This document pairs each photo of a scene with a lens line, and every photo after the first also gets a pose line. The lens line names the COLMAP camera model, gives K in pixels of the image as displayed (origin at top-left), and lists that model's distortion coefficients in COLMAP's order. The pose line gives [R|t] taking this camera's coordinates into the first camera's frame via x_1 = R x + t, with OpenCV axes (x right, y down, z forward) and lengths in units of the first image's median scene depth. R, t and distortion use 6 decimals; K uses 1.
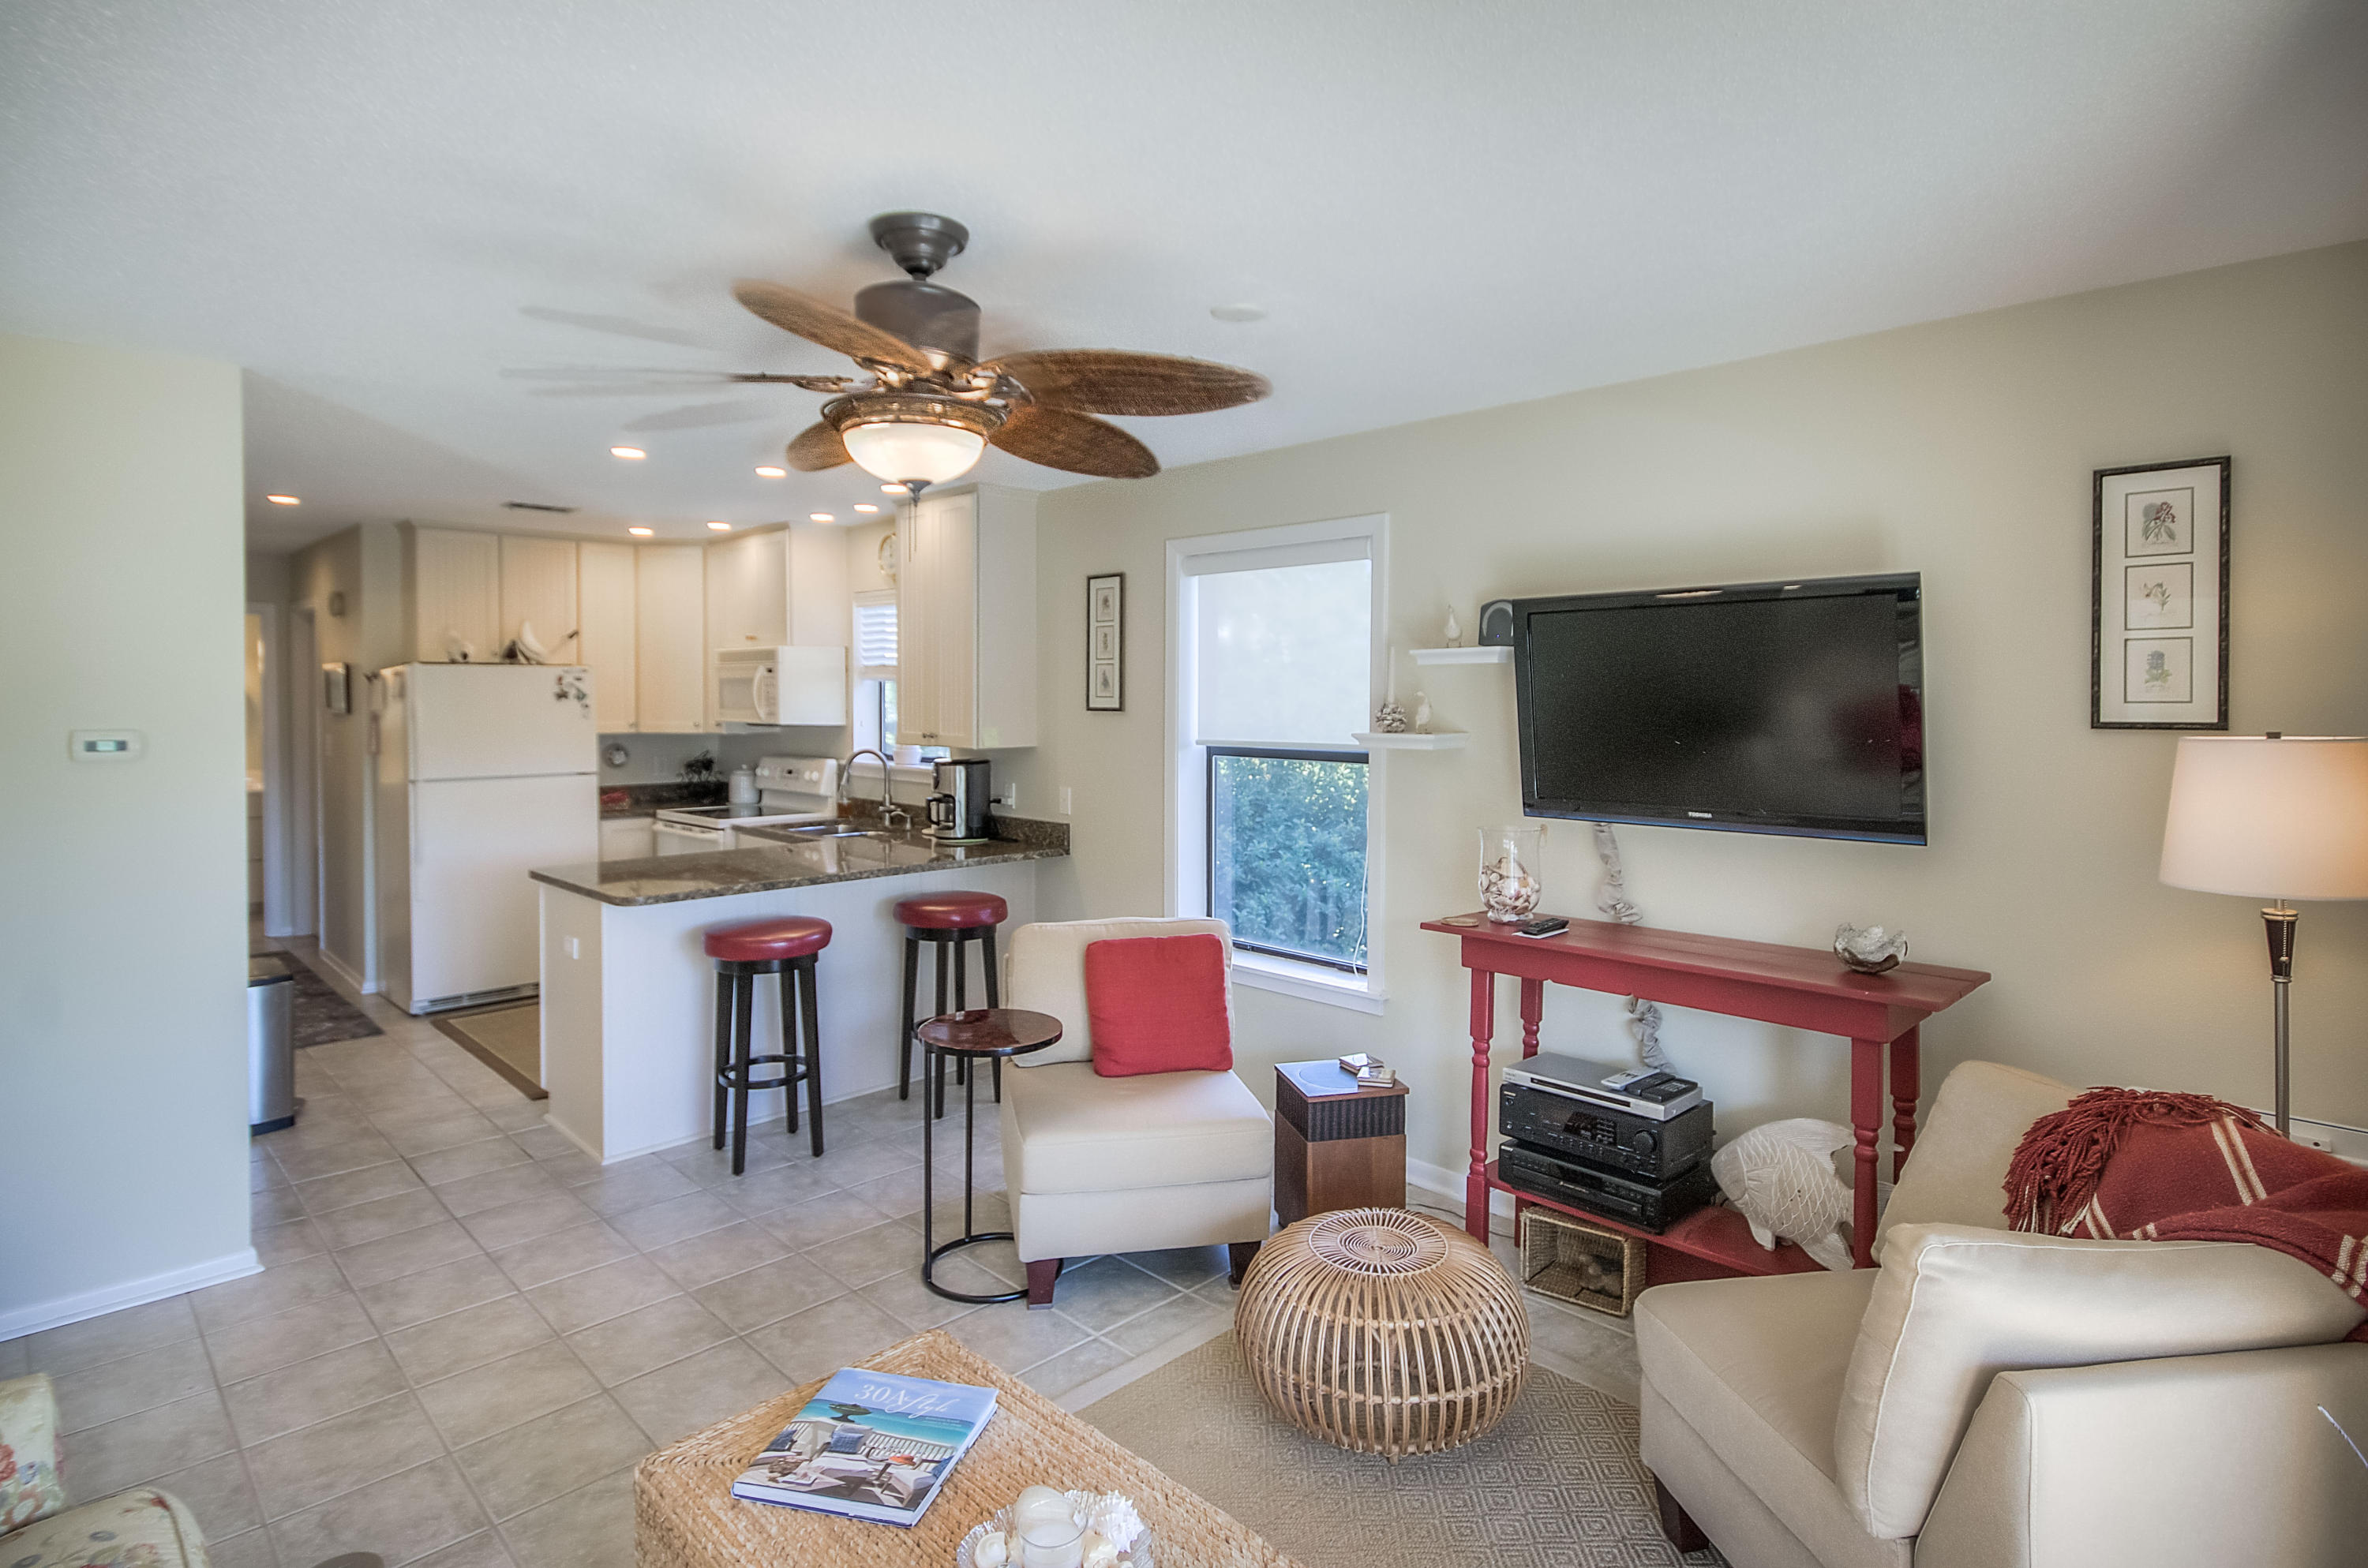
lens RADIAL K [[1222.6, 0, 1190.6], [0, 1222.6, 706.2], [0, 0, 1]] dist [-0.000844, -0.000105]
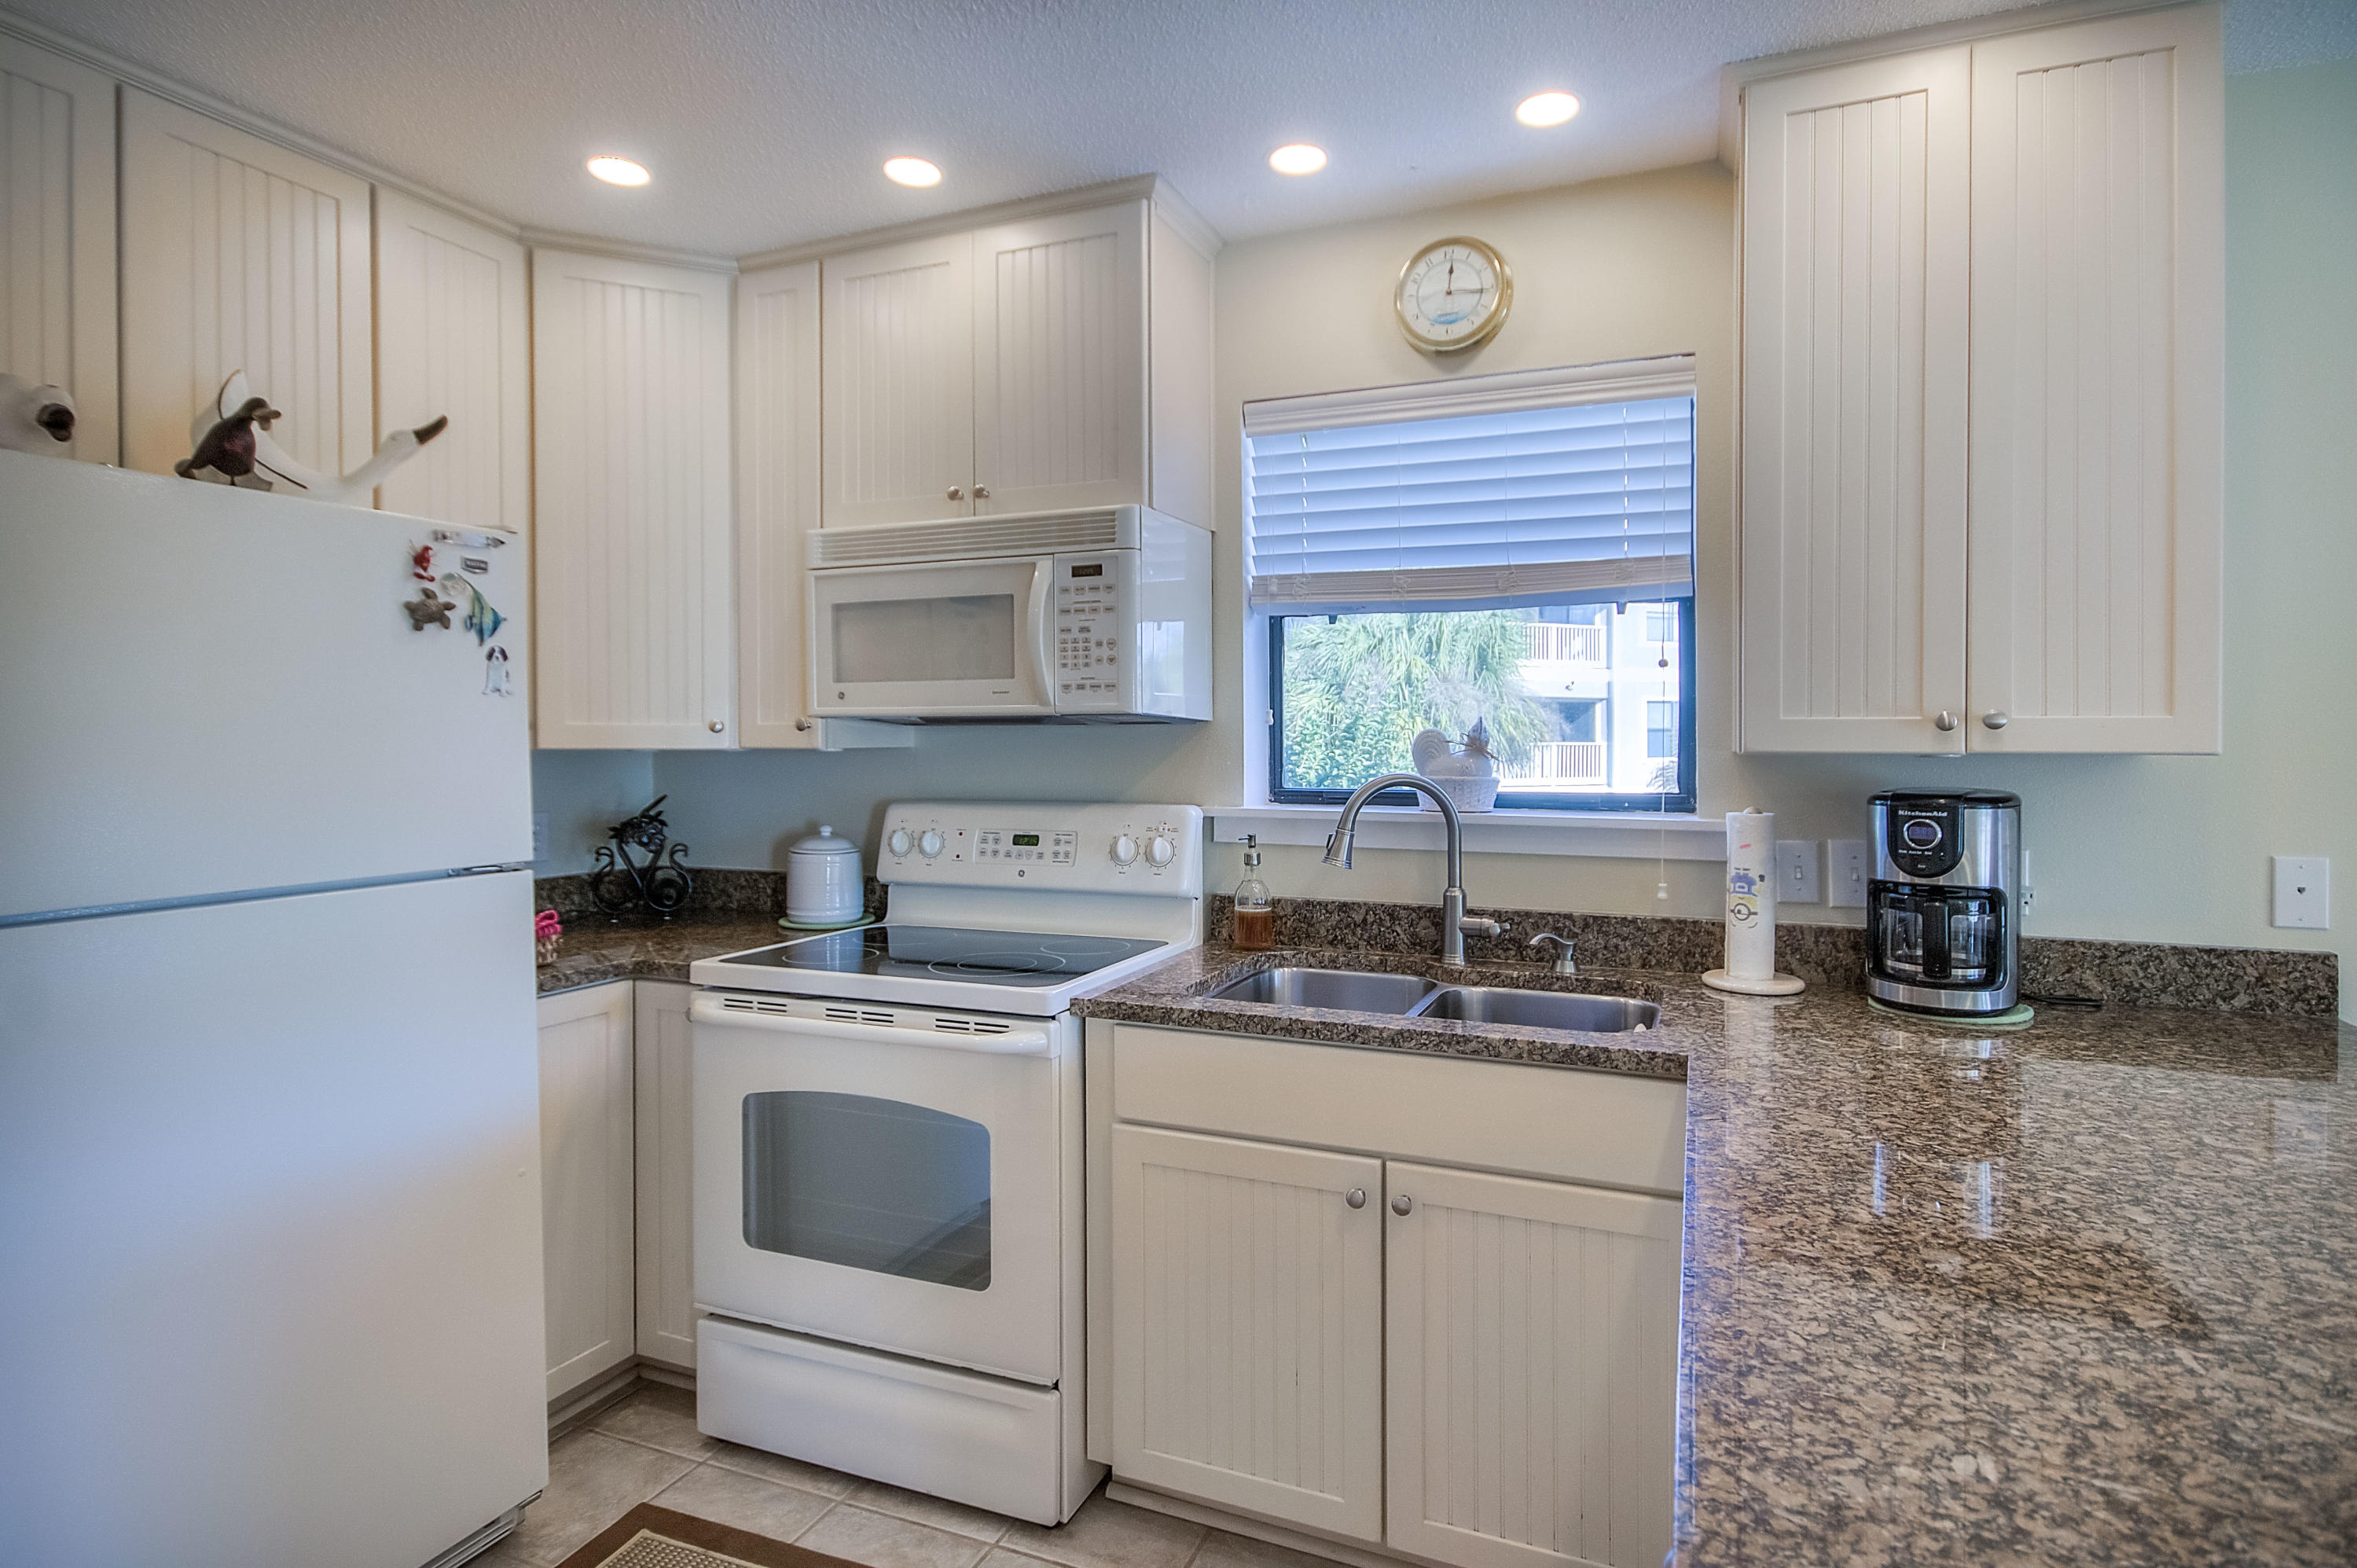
lens RADIAL K [[1209.8, 0, 1240.3], [0, 1209.8, 739.9], [0, 0, 1]] dist [0.003285, 0.000259]
pose [[0.913722, -0.000960, 0.406338, -0.442186], [0.003403, 0.999980, -0.005290, 0.024290], [-0.406325, 0.006216, 0.913708, 0.629028]]
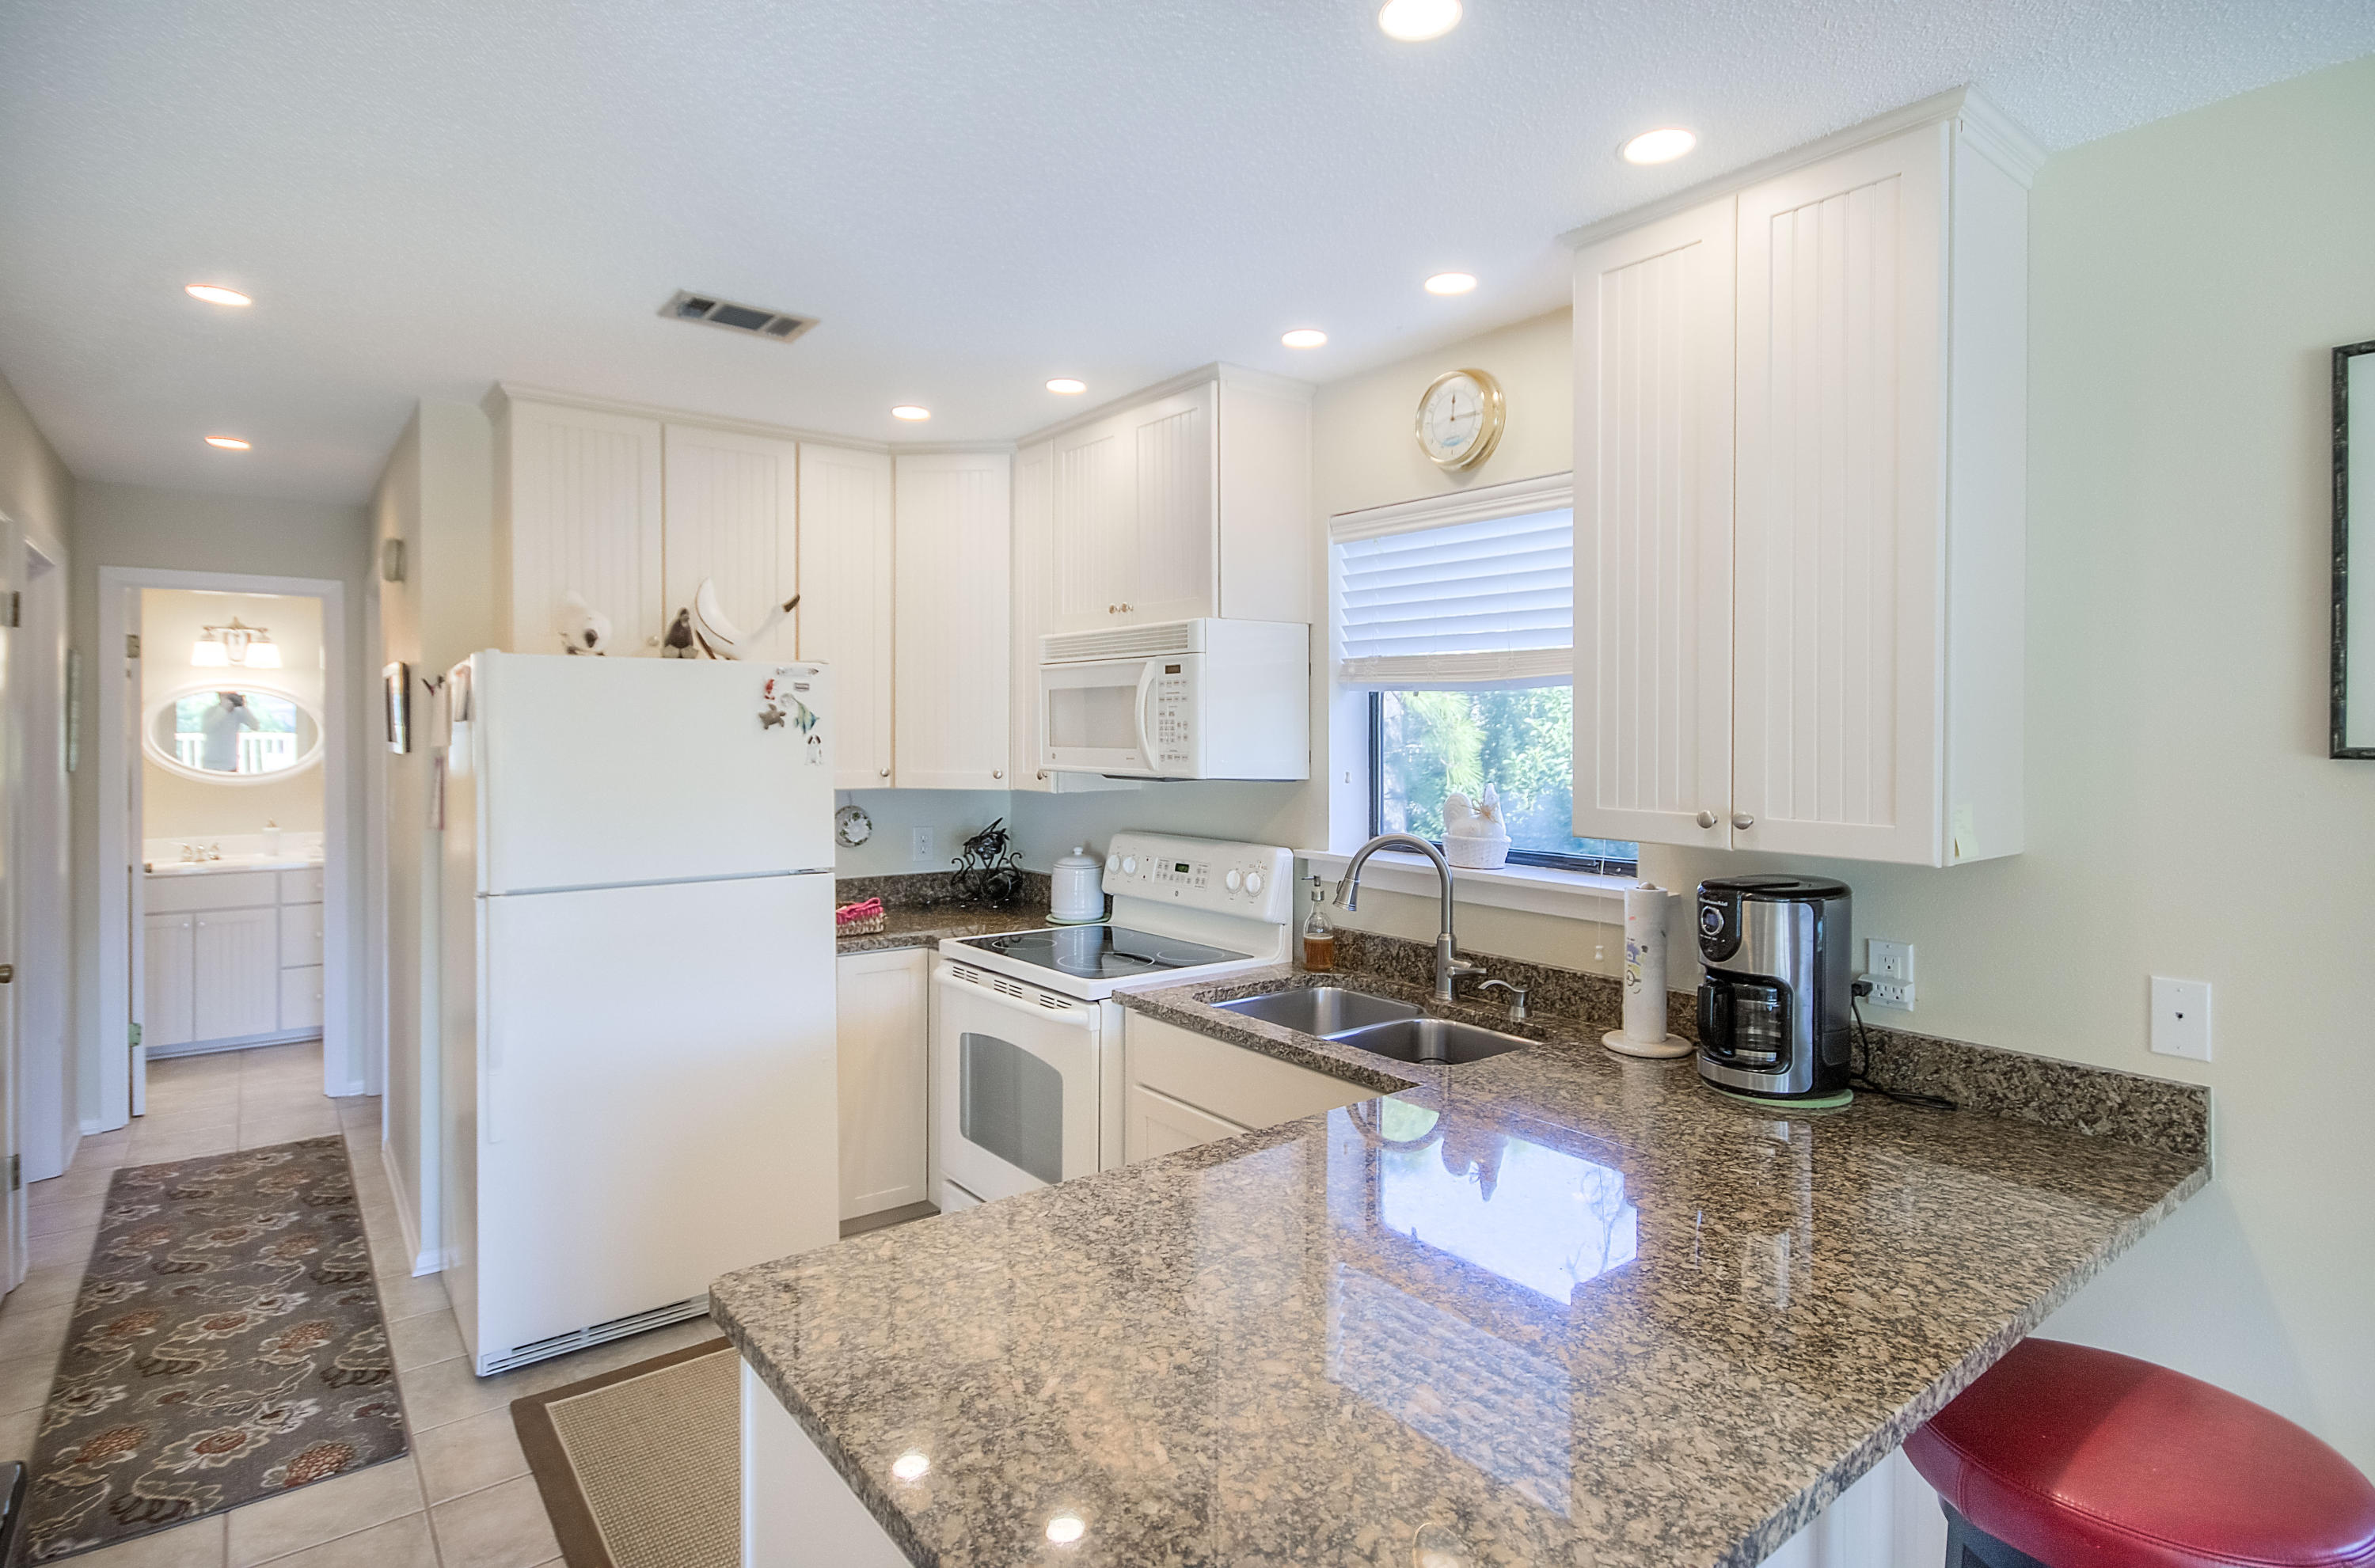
lens RADIAL K [[1244.7, 0, 1186.8], [0, 1244.7, 723.3], [0, 0, 1]] dist [0.000726, 0.001331]
pose [[0.992444, 0.001026, -0.122696, -0.271117], [-0.002634, 0.999913, -0.012943, -0.000608], [0.122672, 0.013168, 0.992360, 0.491302]]
